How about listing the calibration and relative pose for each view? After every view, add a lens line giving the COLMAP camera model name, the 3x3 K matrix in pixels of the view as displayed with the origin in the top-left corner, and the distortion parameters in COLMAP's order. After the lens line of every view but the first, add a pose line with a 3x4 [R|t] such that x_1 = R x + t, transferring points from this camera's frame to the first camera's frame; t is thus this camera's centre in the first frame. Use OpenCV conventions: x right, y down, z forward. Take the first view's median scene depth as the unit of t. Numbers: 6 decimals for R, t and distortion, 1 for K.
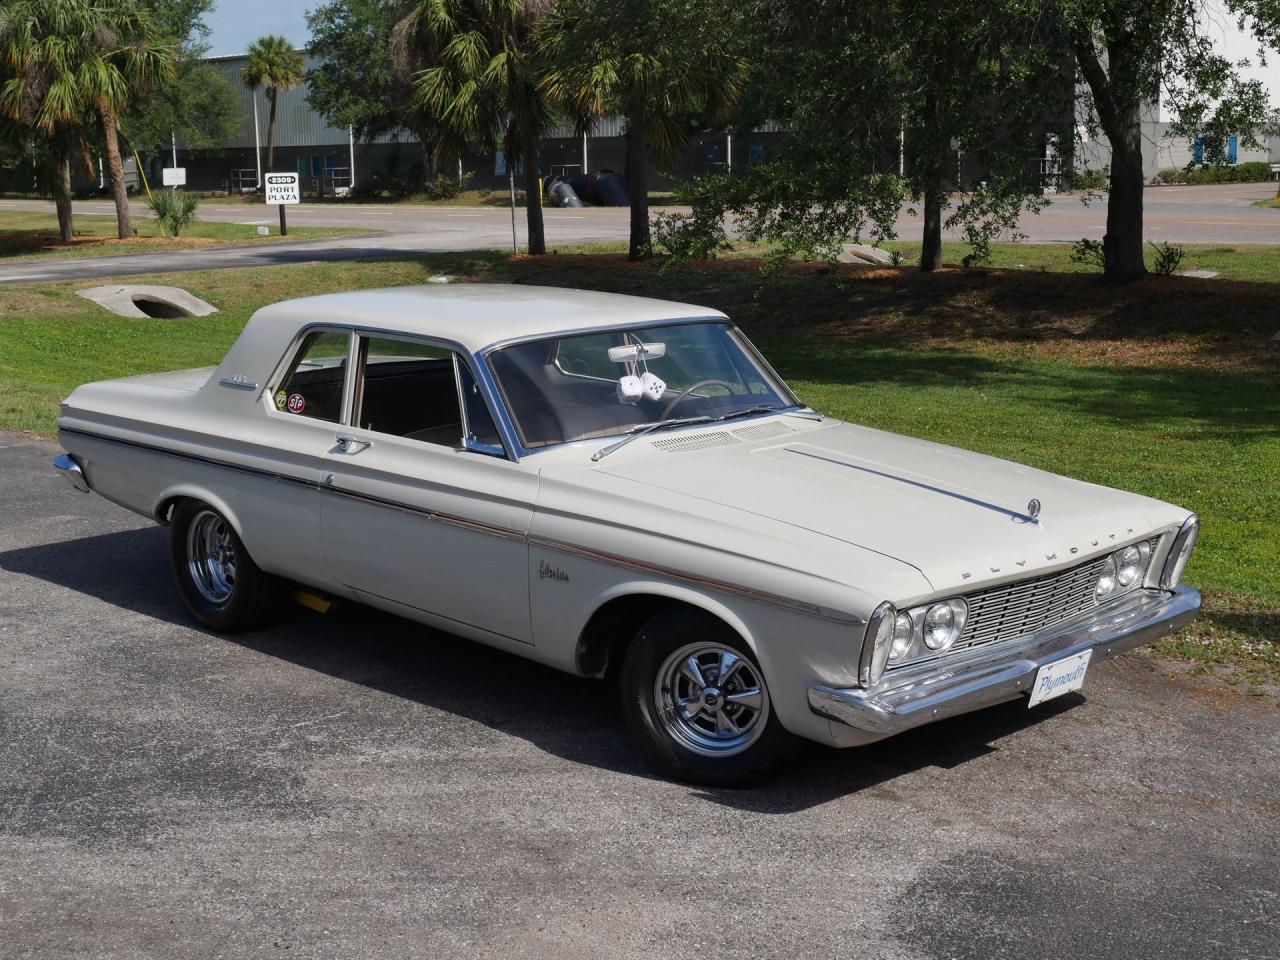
lens RADIAL K [[1821.9, 0, 611.1], [0, 1821.9, 525.2], [0, 0, 1]] dist [0.008788, -0.043293]
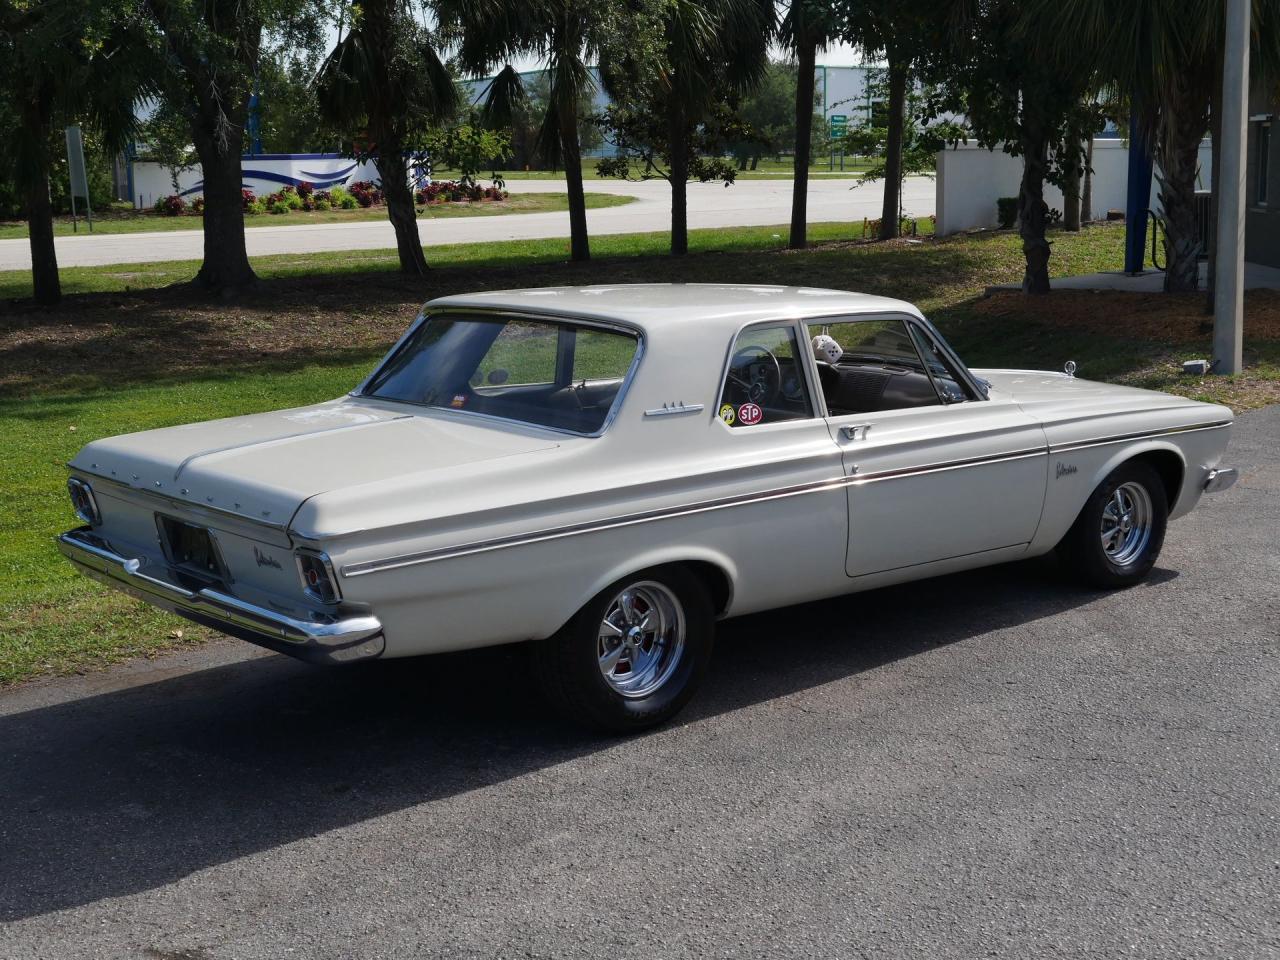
lens RADIAL K [[1795.7, 0, 640.0], [0, 1795.7, 480.0], [0, 0, 1]] dist [-0.006094, -0.010895]
pose [[0.056033, -0.168999, 0.984022, -0.339923], [0.214386, 0.964619, 0.153459, -0.059070], [-0.975140, 0.202362, 0.090282, 0.316790]]
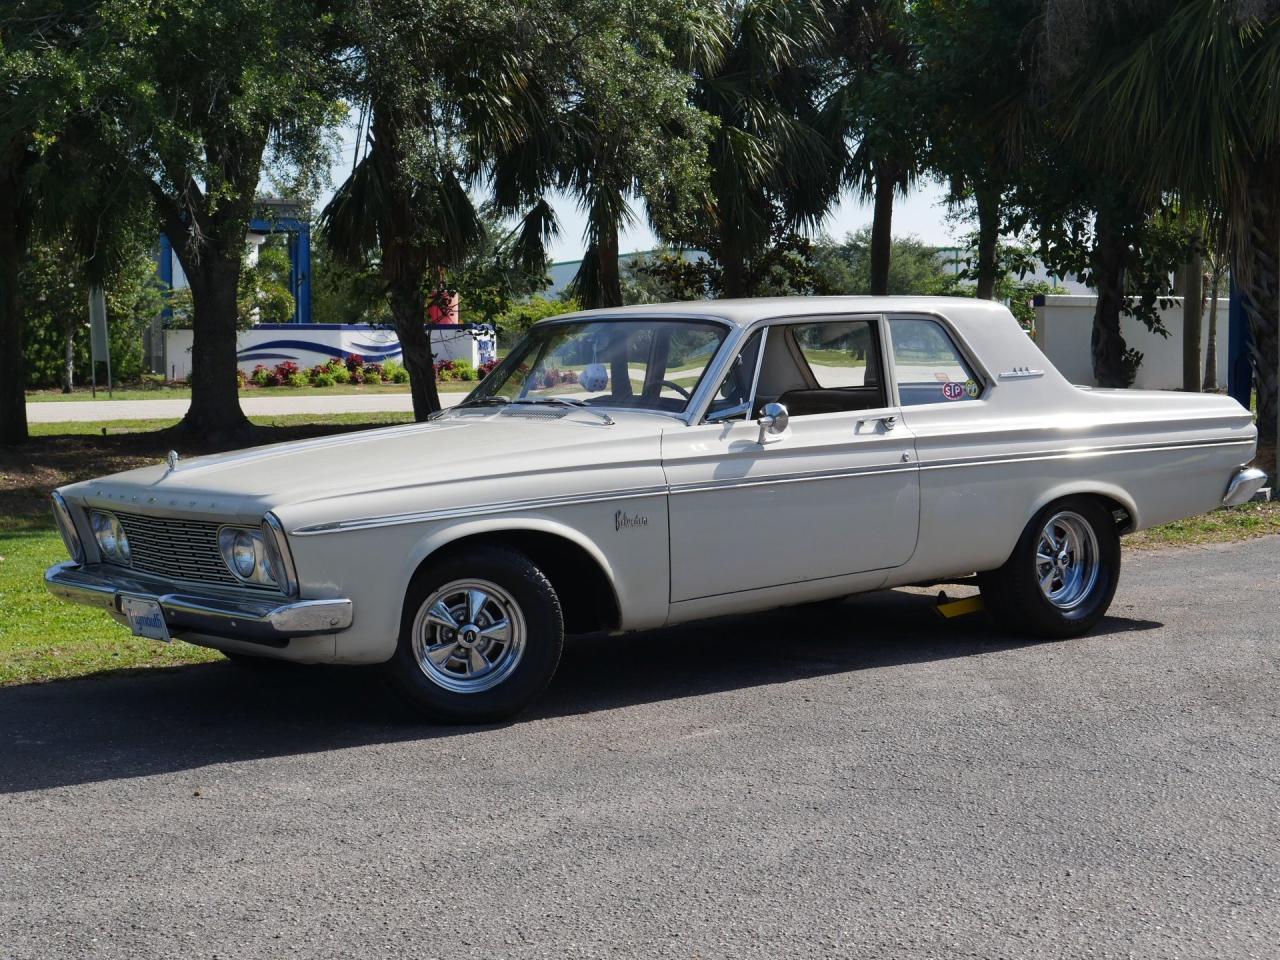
lens RADIAL K [[2028.7, 0, 640.0], [0, 2028.7, 480.0], [0, 0, 1]] dist [0.005083, -0.062876]
pose [[0.114731, -0.052960, 0.991984, -0.335767], [0.204206, 0.978509, 0.028623, -0.017754], [-0.972181, 0.199285, 0.123080, 0.279556]]
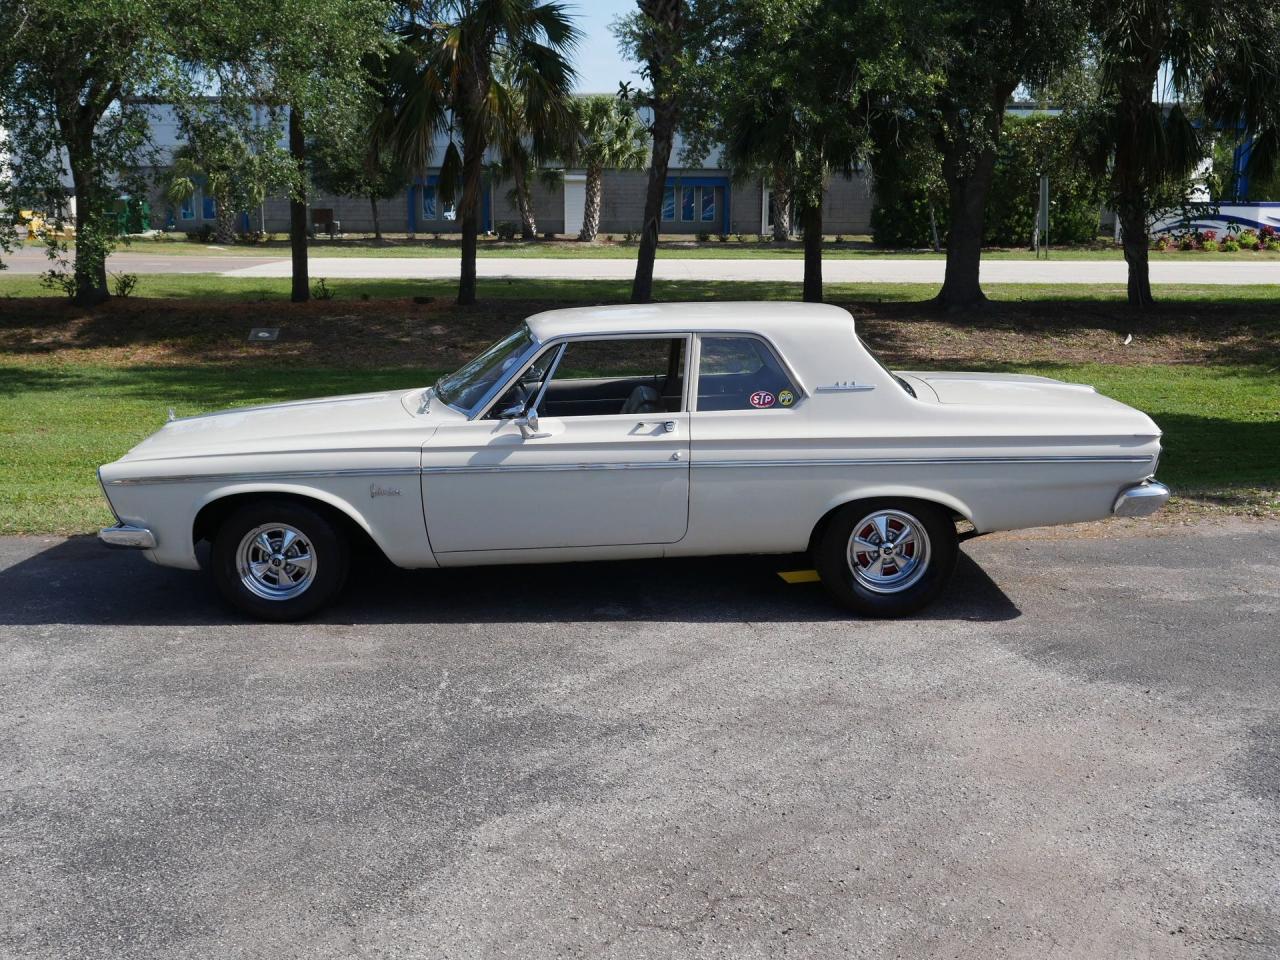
lens RADIAL K [[1387.8, 0, 644.4], [0, 1387.8, 434.4], [0, 0, 1]] dist [-0.005015, 0.009272]
pose [[0.684335, -0.105488, 0.721497, -0.199165], [0.132019, 0.991052, 0.019679, -0.013372], [-0.717117, 0.081784, 0.692138, 0.085583]]
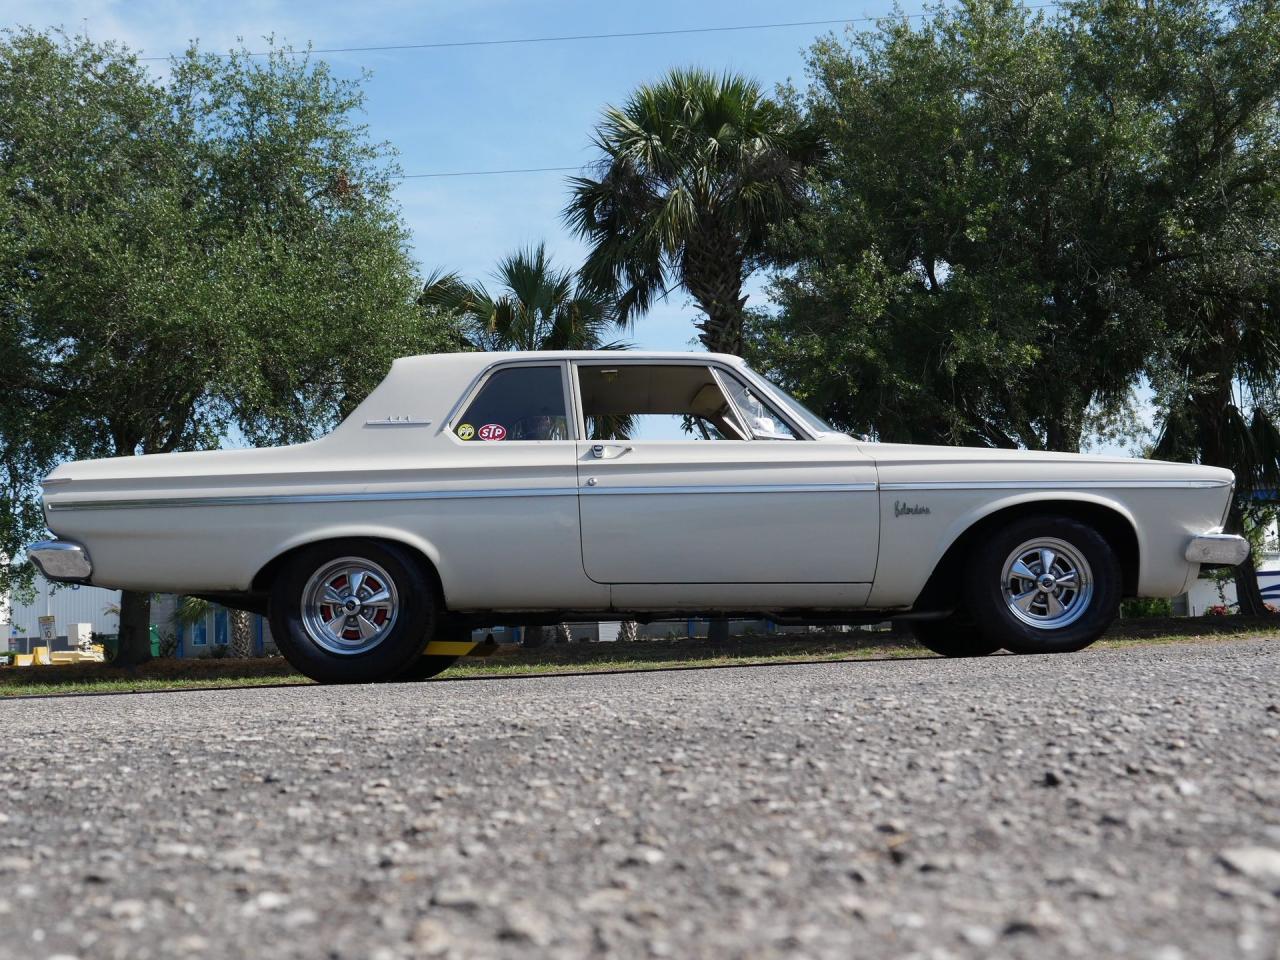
lens RADIAL K [[1493.1, 0, 642.5], [0, 1493.1, 452.1], [0, 0, 1]] dist [0.011906, -0.037471]
pose [[0.694431, 0.076957, 0.715432, -0.236162], [0.177151, 0.945377, -0.273642, 0.063437], [-0.697412, 0.316766, 0.642866, 0.124929]]
